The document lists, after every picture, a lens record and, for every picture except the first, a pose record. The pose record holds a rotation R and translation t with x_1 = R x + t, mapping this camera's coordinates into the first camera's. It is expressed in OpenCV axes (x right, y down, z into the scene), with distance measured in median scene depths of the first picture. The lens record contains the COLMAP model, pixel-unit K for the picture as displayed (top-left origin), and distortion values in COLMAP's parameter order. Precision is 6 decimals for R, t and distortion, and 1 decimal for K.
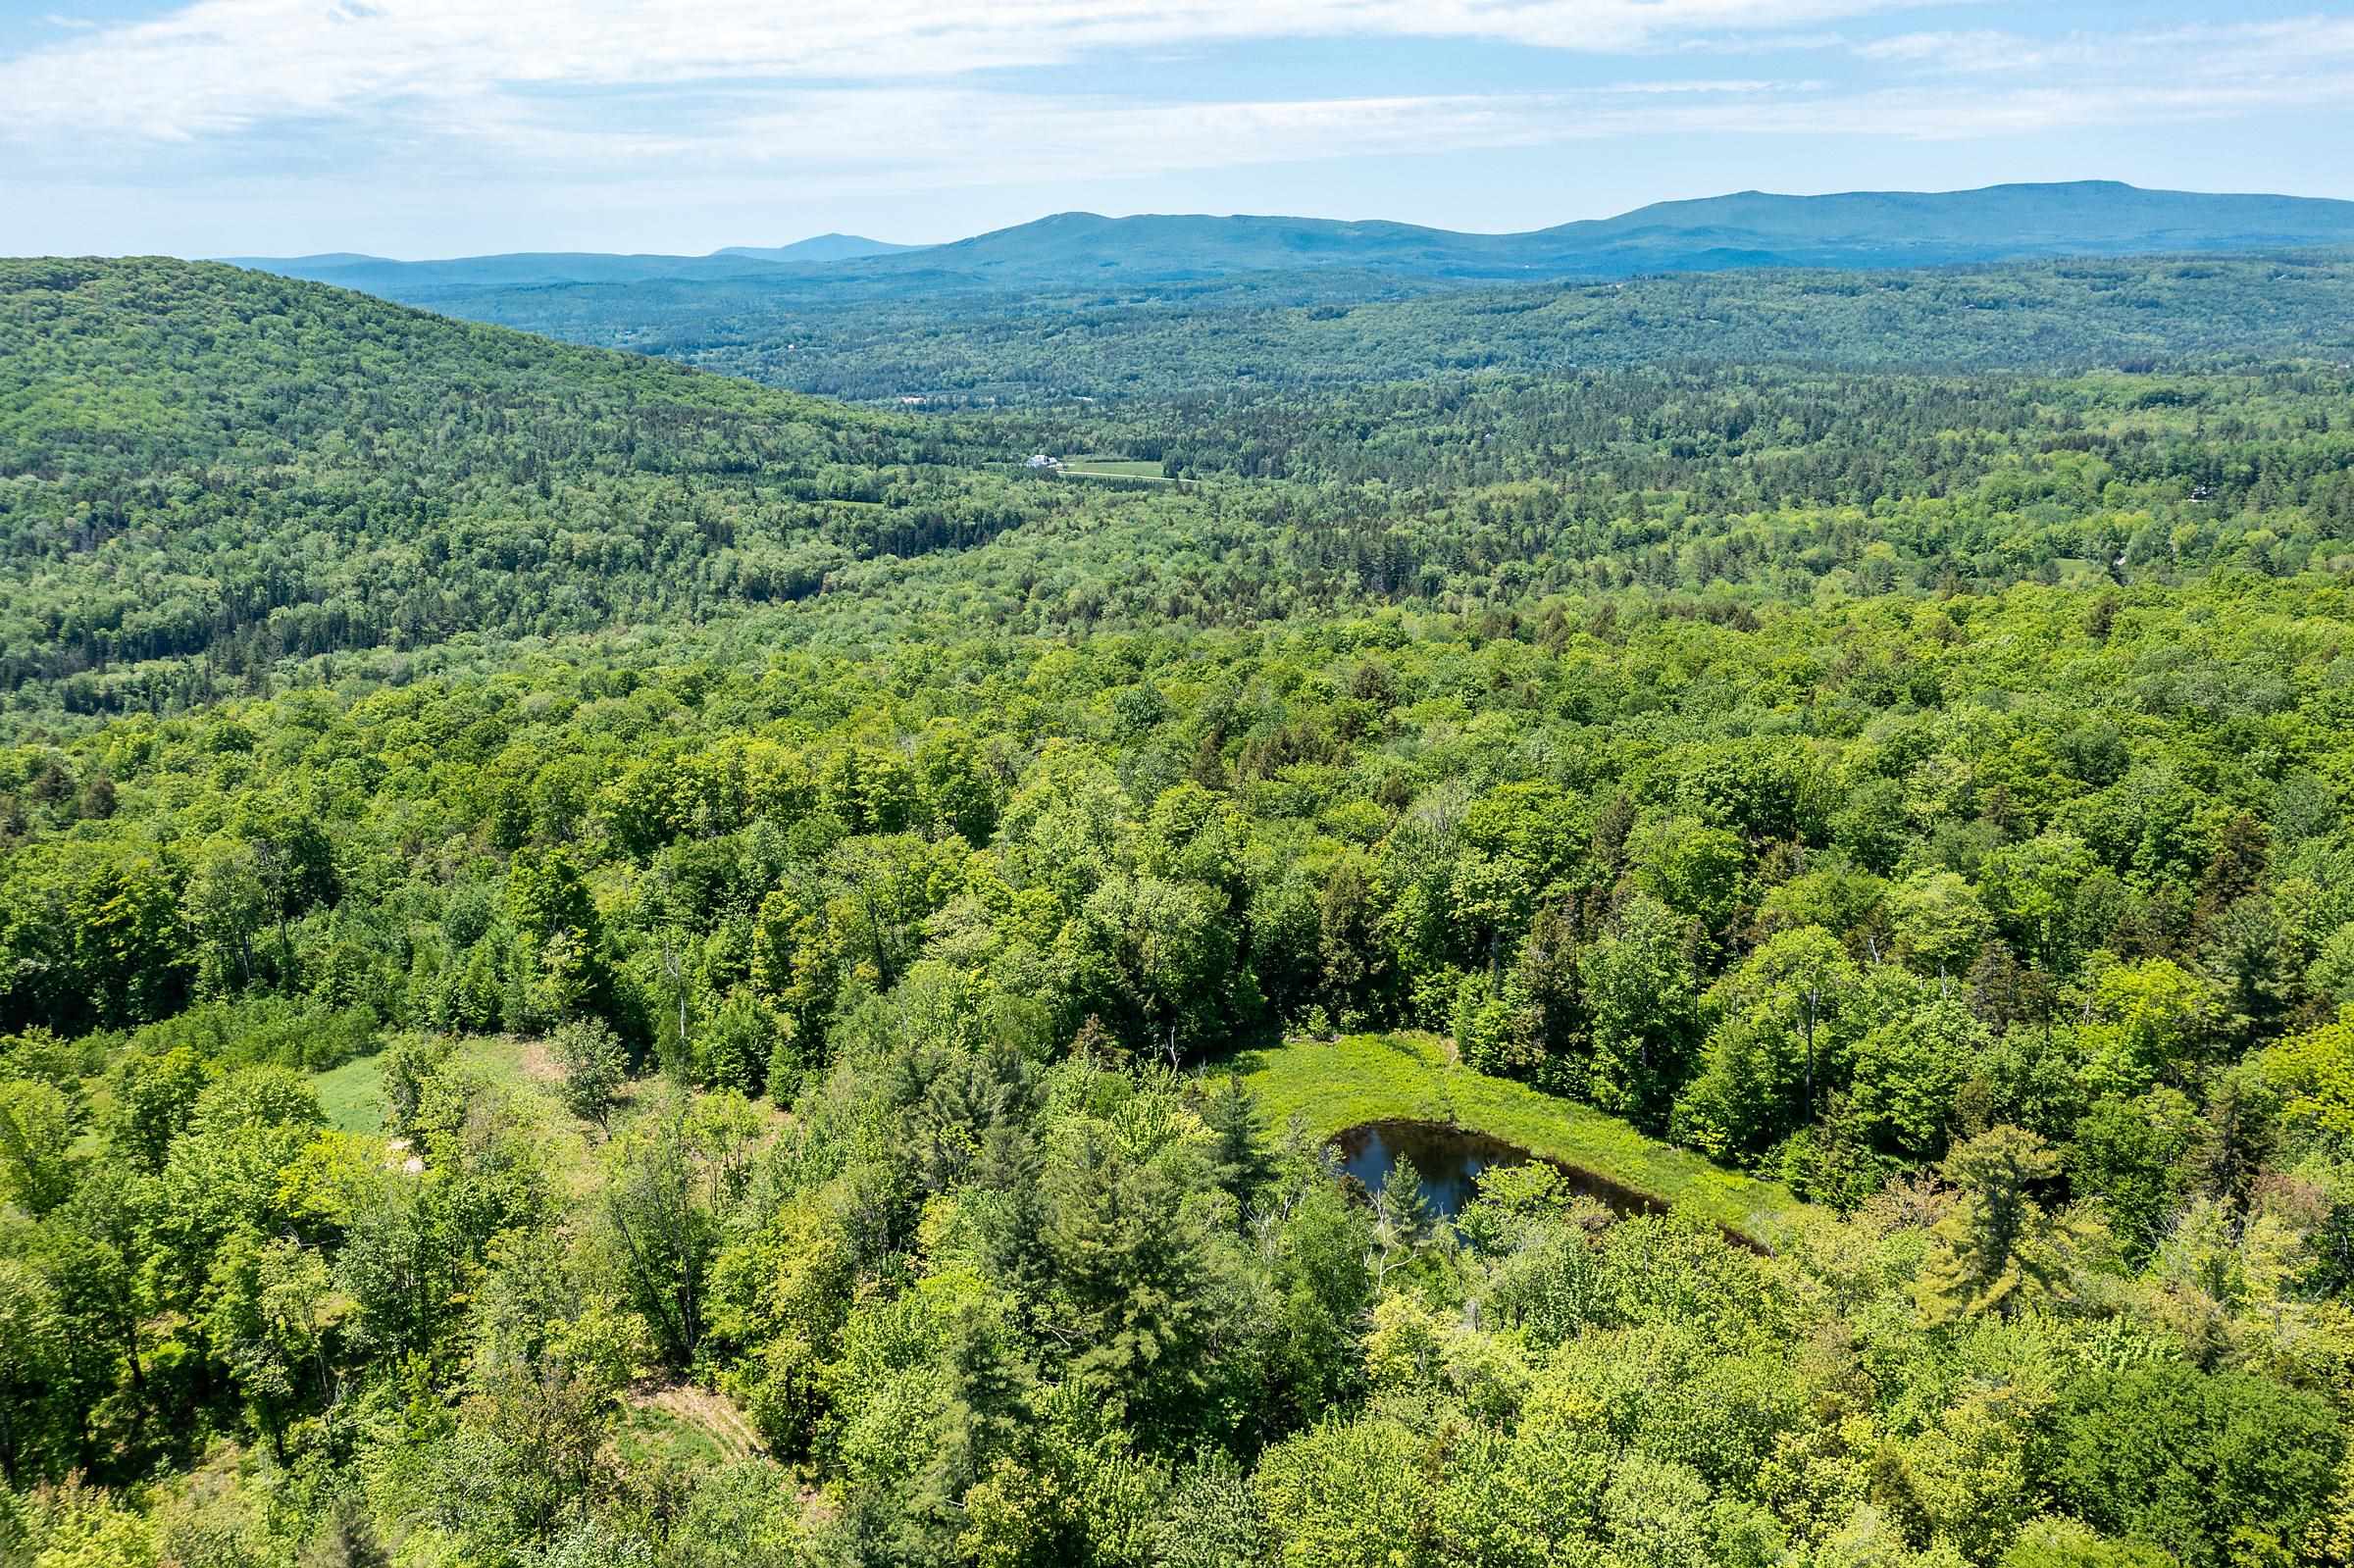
lens RADIAL K [[1946.0, 0, 1169.3], [0, 1946.0, 623.4], [0, 0, 1]] dist [-0.013921, 0.036938]
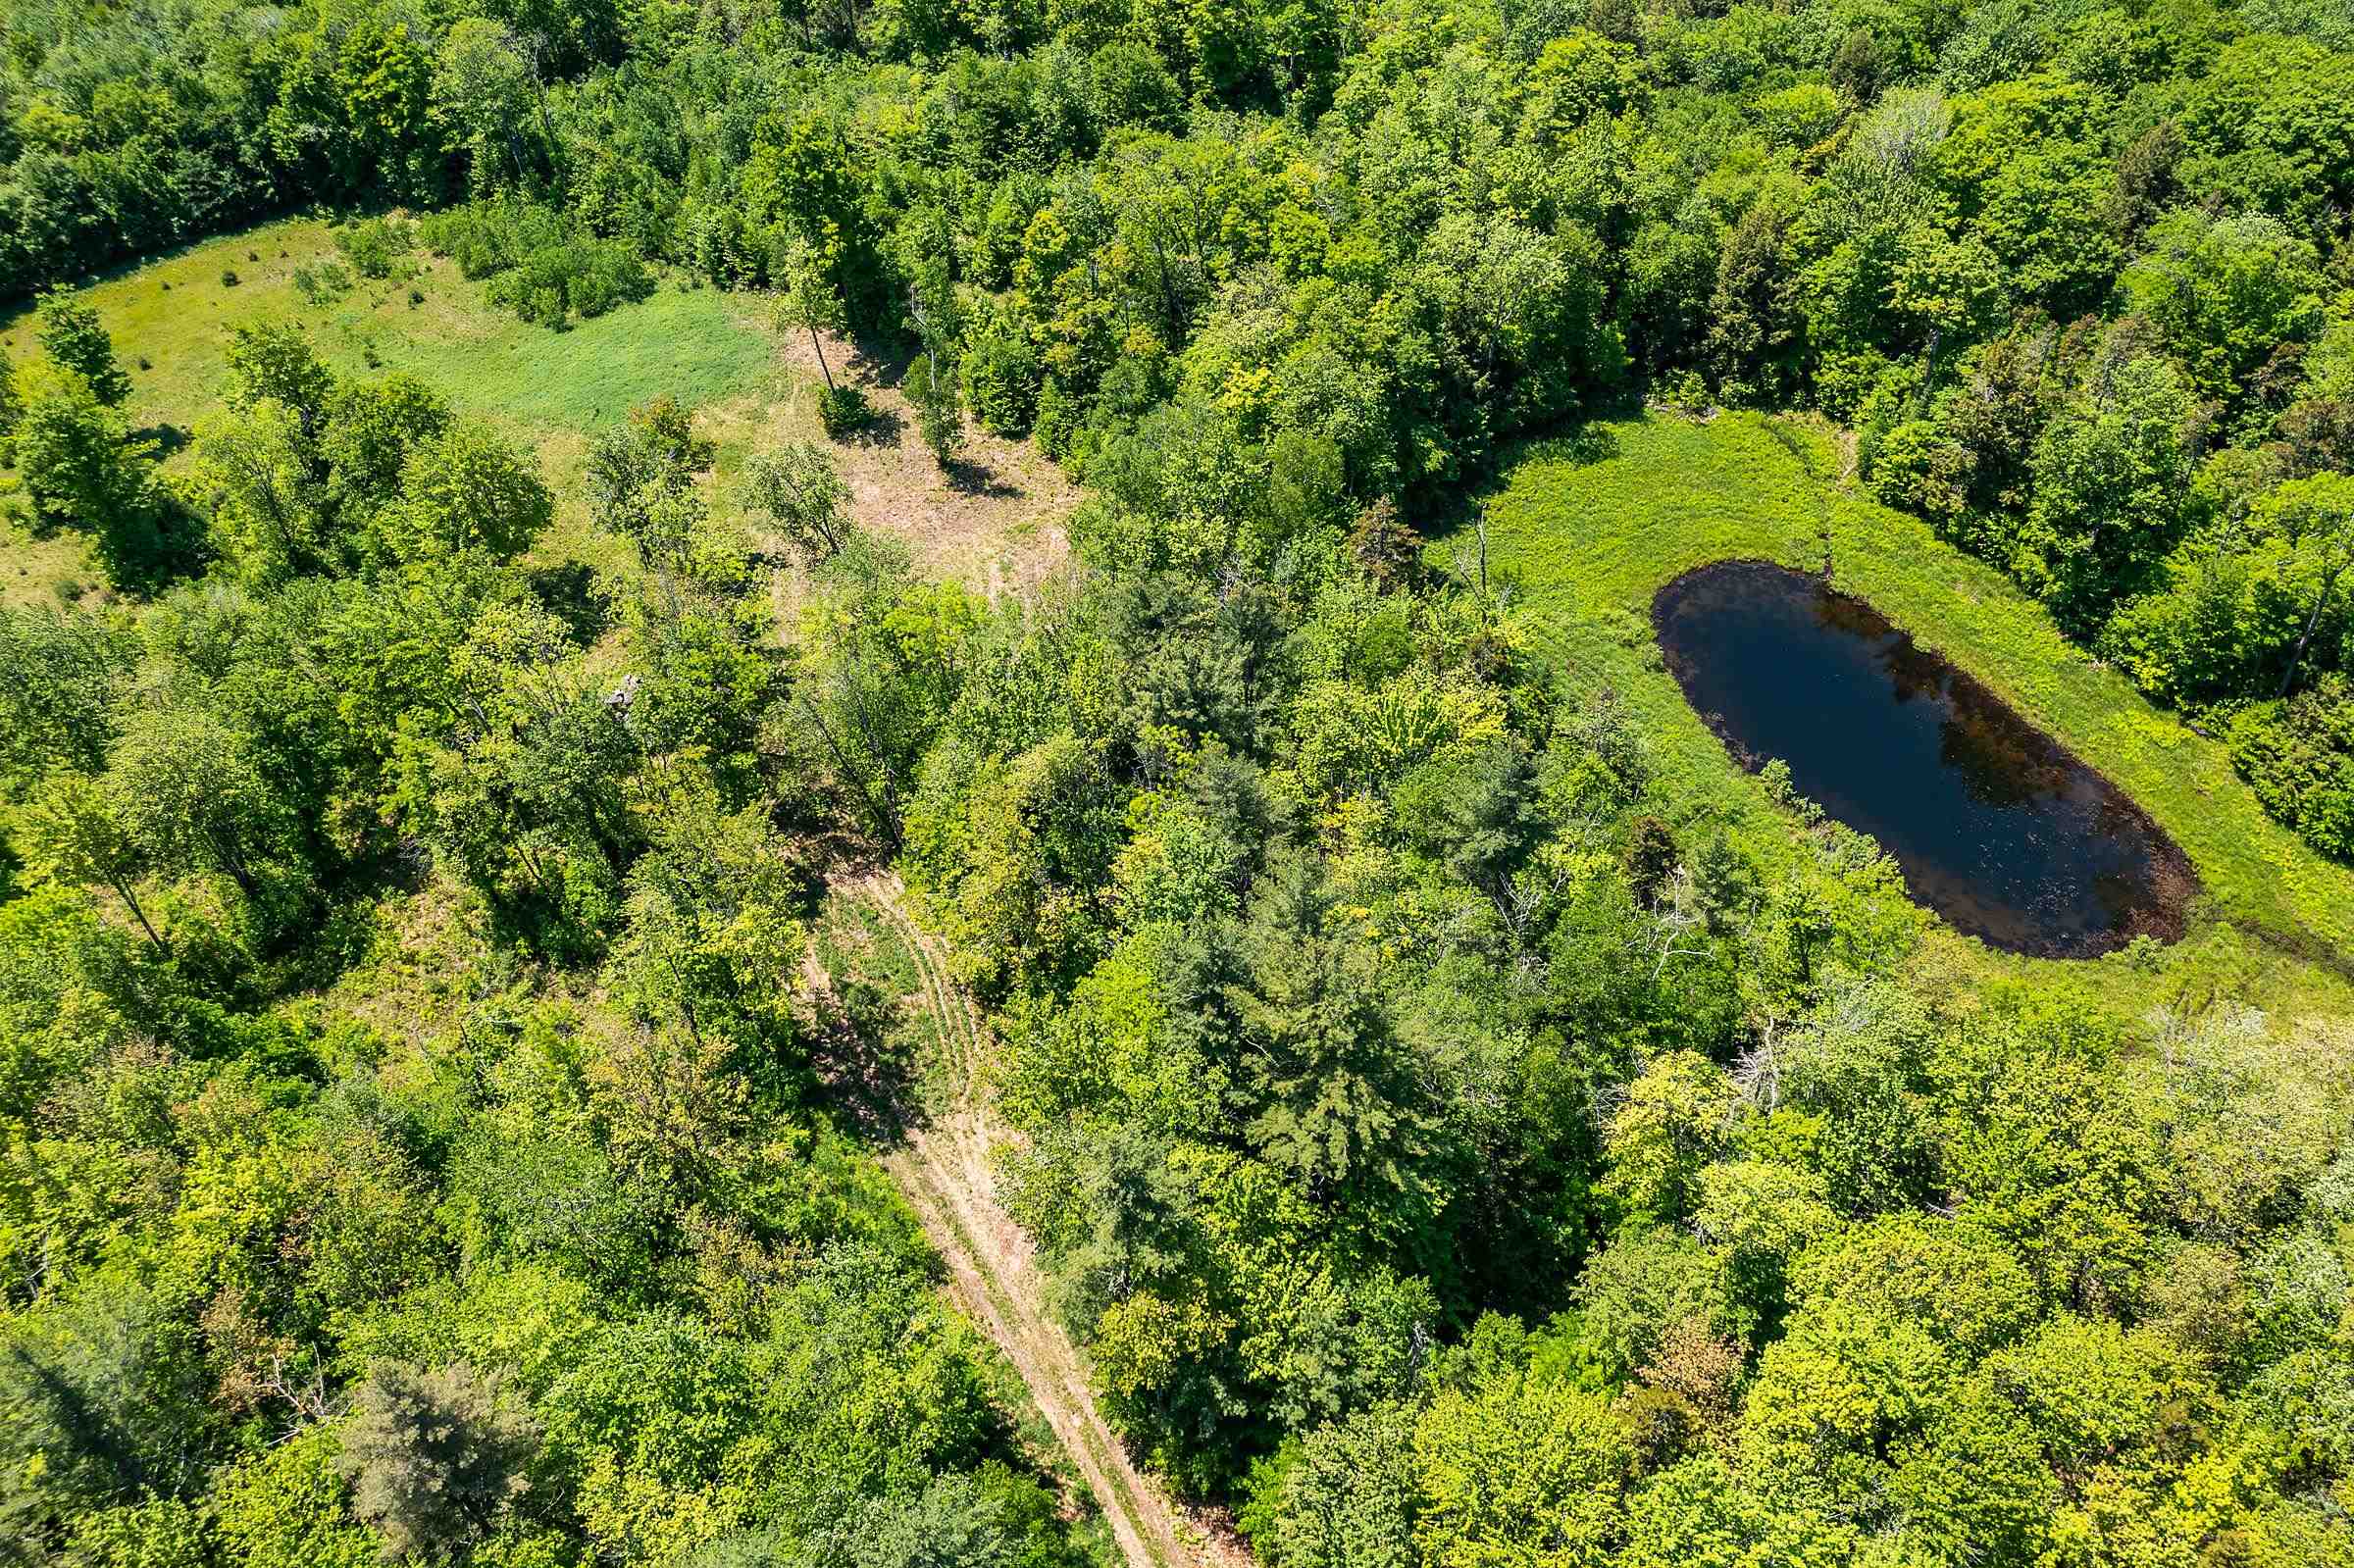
lens RADIAL K [[1946.0, 0, 1169.3], [0, 1946.0, 623.4], [0, 0, 1]] dist [-0.013921, 0.036938]
pose [[0.974855, 0.137804, -0.175120, 0.003699], [-0.026721, 0.852480, 0.522077, -0.028057], [0.221231, -0.504270, 0.834727, 0.042946]]
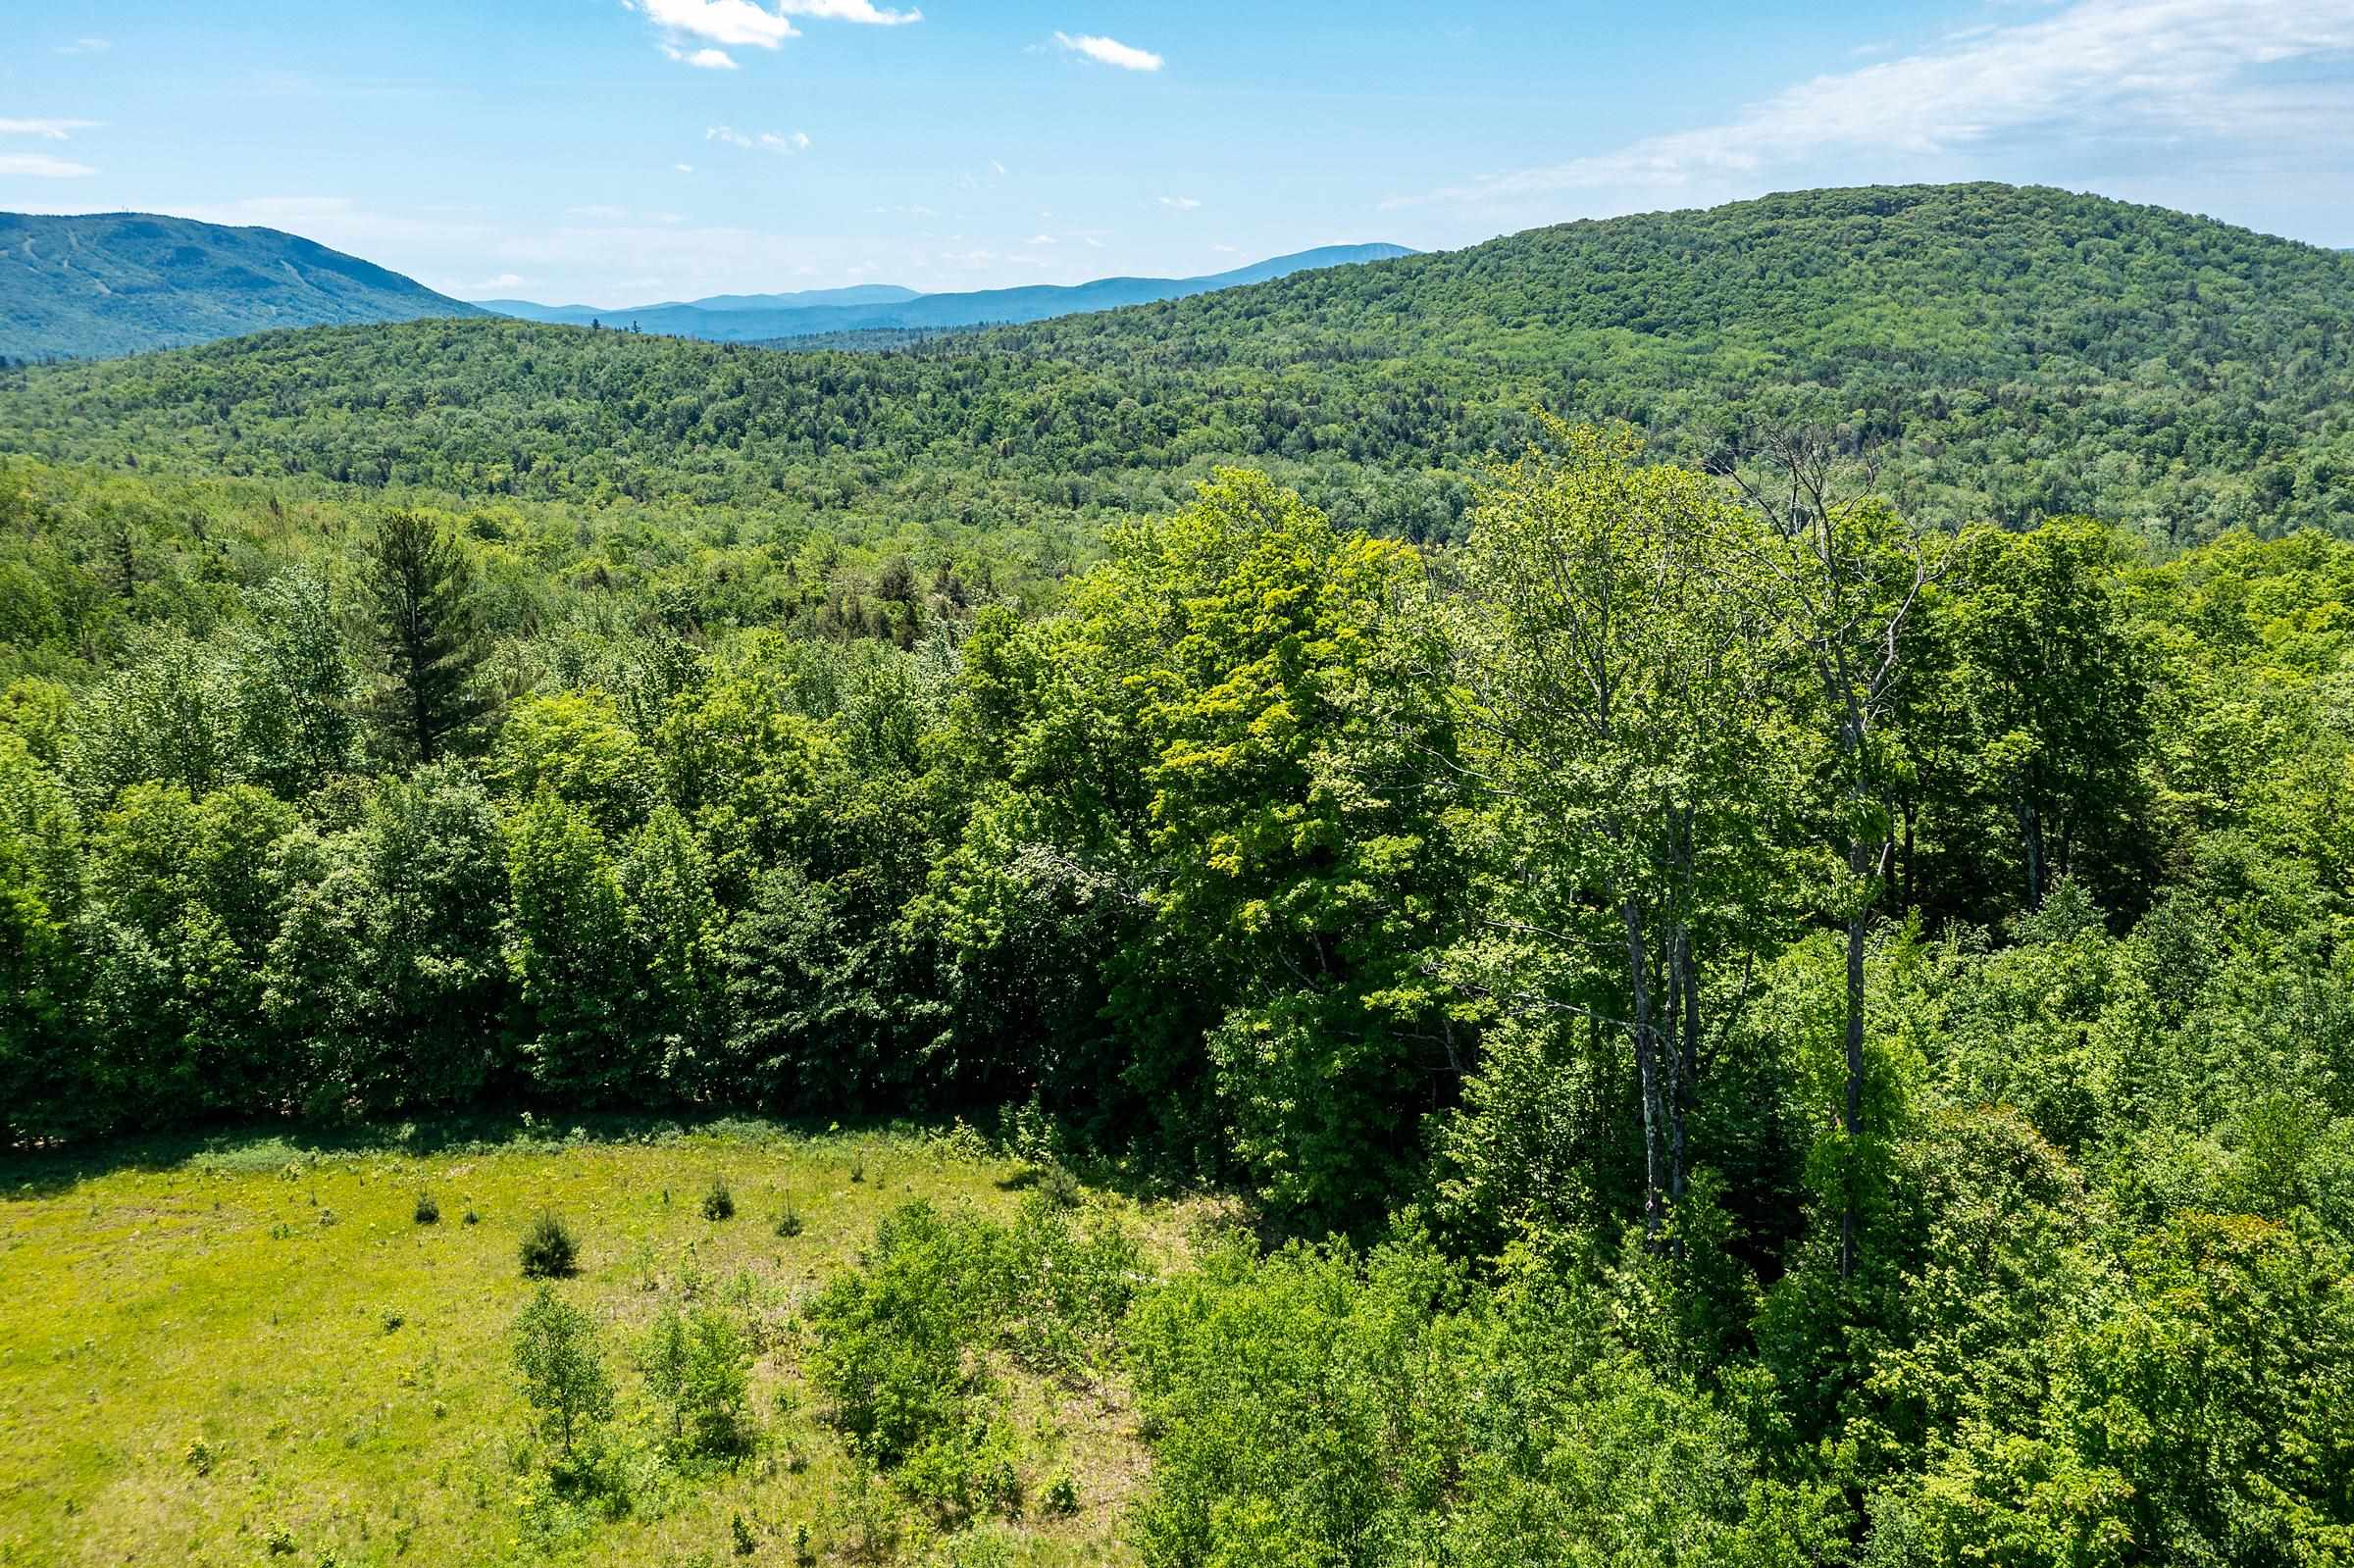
lens RADIAL K [[1911.1, 0, 1176.1], [0, 1911.1, 643.7], [0, 0, 1]] dist [-0.004722, 0.000305]
pose [[0.644955, 0.132386, -0.752667, -0.083275], [-0.127209, 0.989739, 0.065080, 0.027762], [0.753559, 0.053772, 0.655177, 0.188748]]
